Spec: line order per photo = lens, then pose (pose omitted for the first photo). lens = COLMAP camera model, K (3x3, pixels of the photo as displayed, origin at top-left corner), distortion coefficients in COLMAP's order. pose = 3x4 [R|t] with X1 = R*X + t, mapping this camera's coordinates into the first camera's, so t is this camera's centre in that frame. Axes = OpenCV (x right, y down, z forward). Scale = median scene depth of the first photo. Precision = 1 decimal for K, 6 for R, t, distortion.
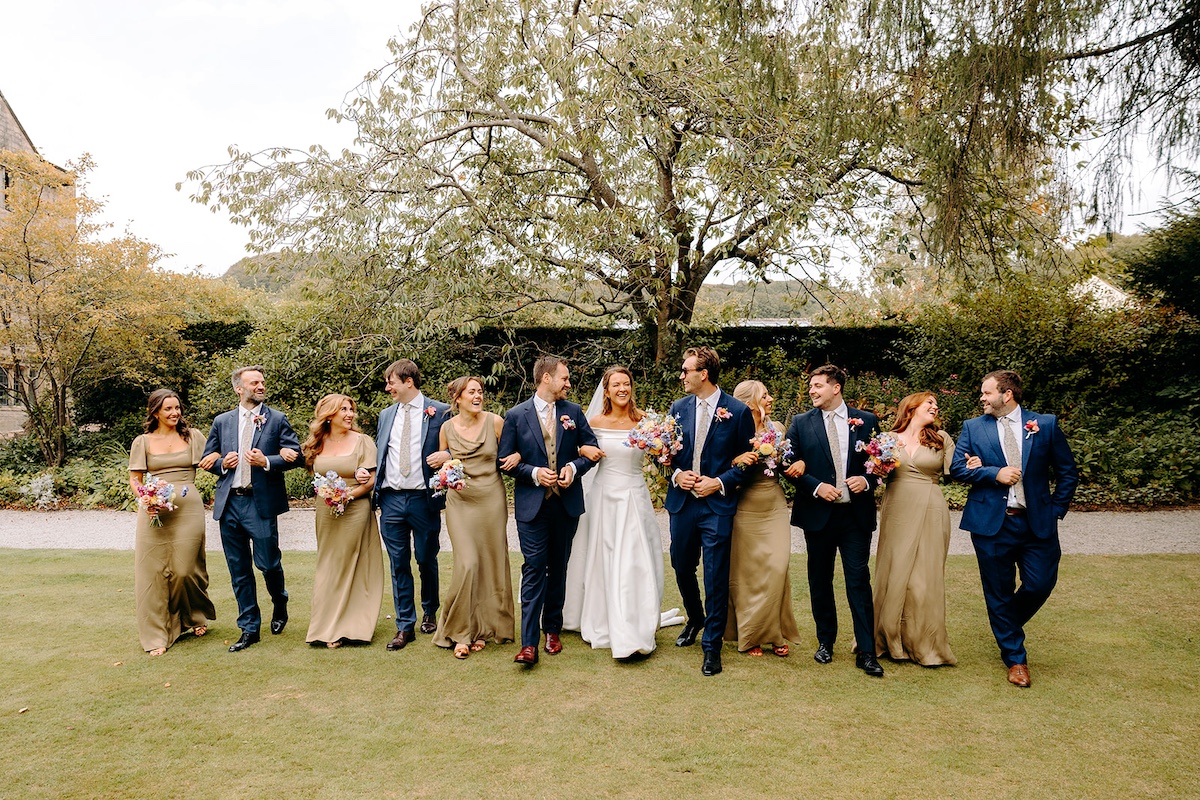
lens RADIAL K [[903.2, 0, 544.6], [0, 903.2, 436.0], [0, 0, 1]] dist [-0.001776, -0.011841]
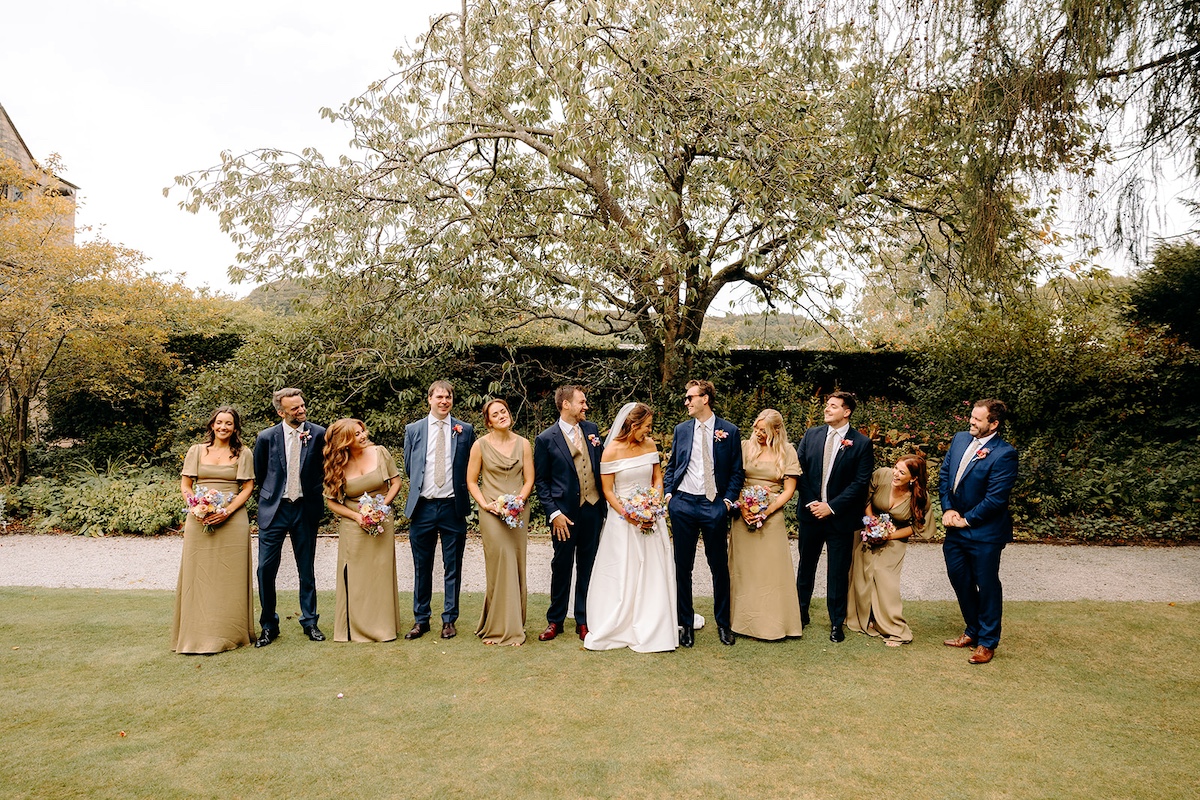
lens RADIAL K [[903.2, 0, 609.4], [0, 903.2, 381.9], [0, 0, 1]] dist [-0.001776, -0.011841]
pose [[0.997576, 0.017751, 0.067278, 0.000561], [-0.012069, 0.996397, -0.083944, -0.001724], [-0.068526, 0.082929, 0.994197, 0.043008]]
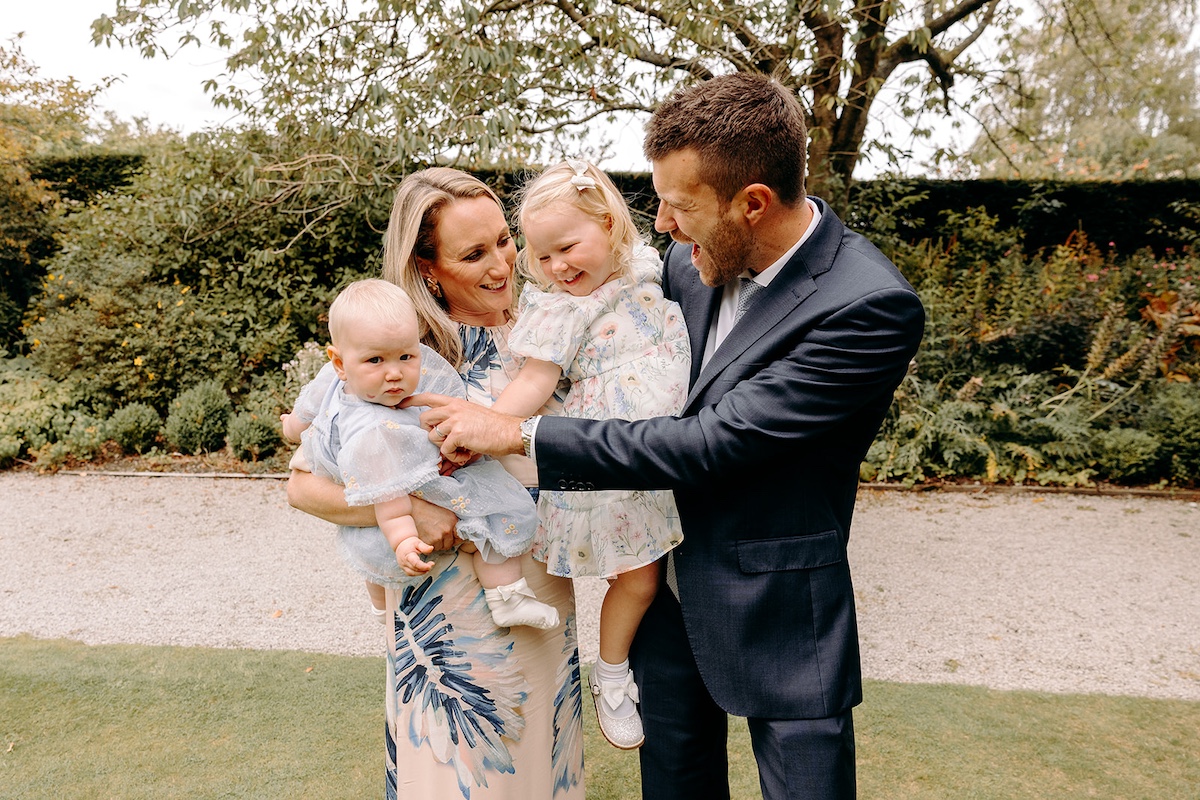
lens RADIAL K [[903.2, 0, 587.3], [0, 903.2, 410.1], [0, 0, 1]] dist [-0.001776, -0.011841]
pose [[0.999012, 0.011499, 0.042918, -0.048448], [-0.015182, 0.996135, 0.086515, -0.009296], [-0.041758, -0.087081, 0.995326, 0.402825]]
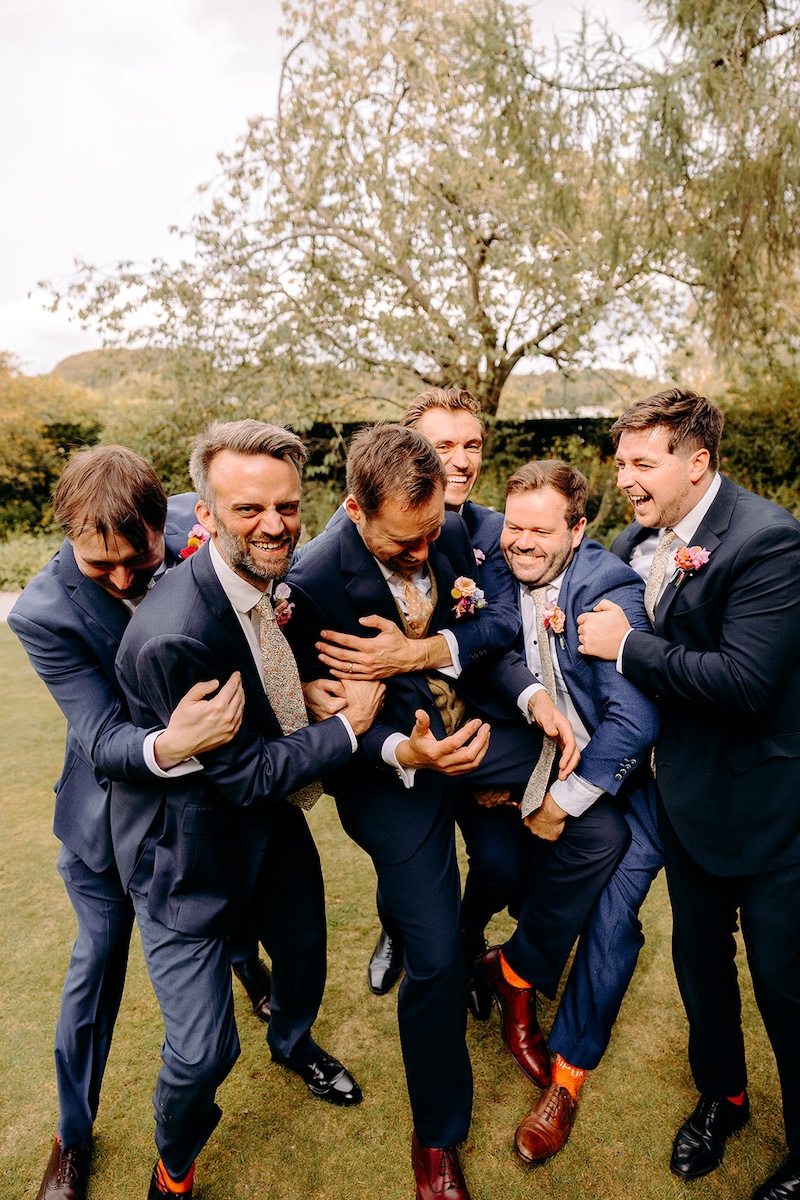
lens RADIAL K [[903.2, 0, 392.8], [0, 903.2, 625.2], [0, 0, 1]] dist [-0.001776, -0.011841]
pose [[0.999264, -0.023945, 0.029973, -0.009465], [0.020418, 0.993397, 0.112900, 0.004702], [-0.032479, -0.112205, 0.993154, -0.145803]]
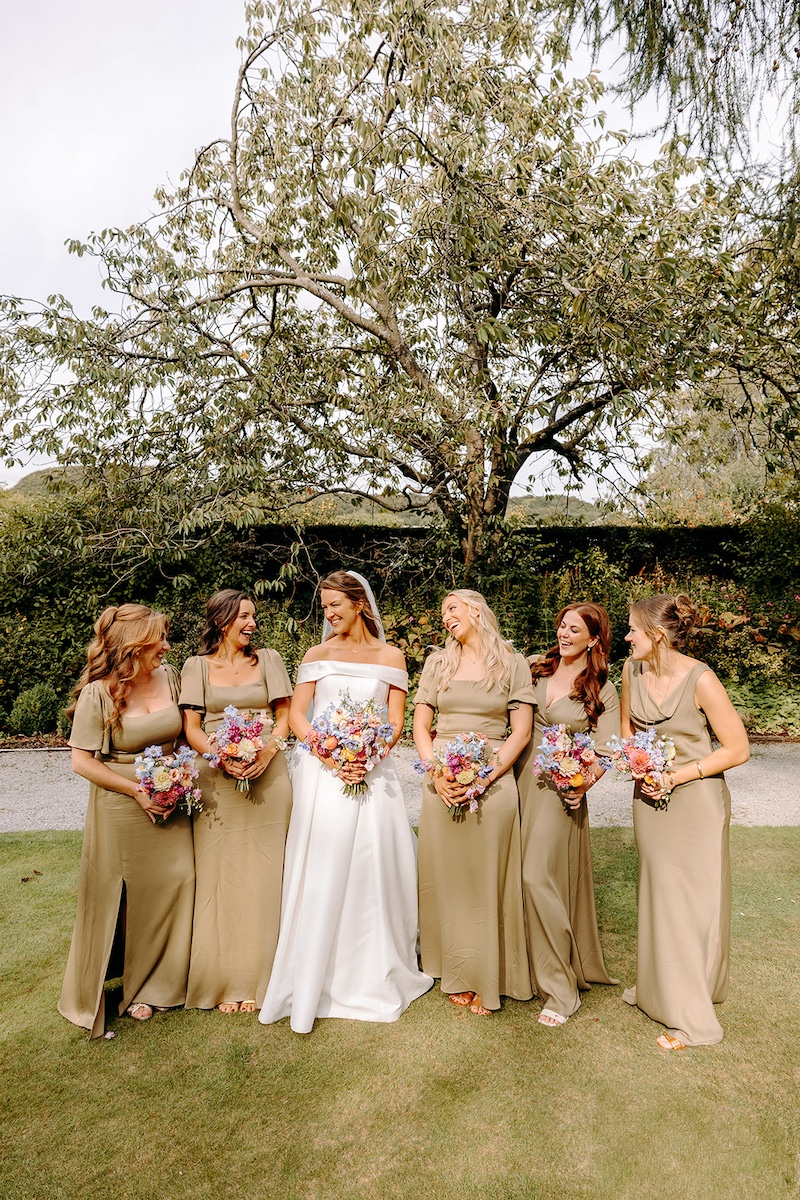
lens RADIAL K [[829.4, 0, 403.1], [0, 829.4, 599.4], [0, 0, 1]] dist [0.007821, 0.006141]
pose [[0.994537, -0.001648, 0.104373, -0.022522], [0.006247, 0.999023, -0.043747, -0.014780], [-0.104199, 0.044160, 0.993576, 0.221091]]
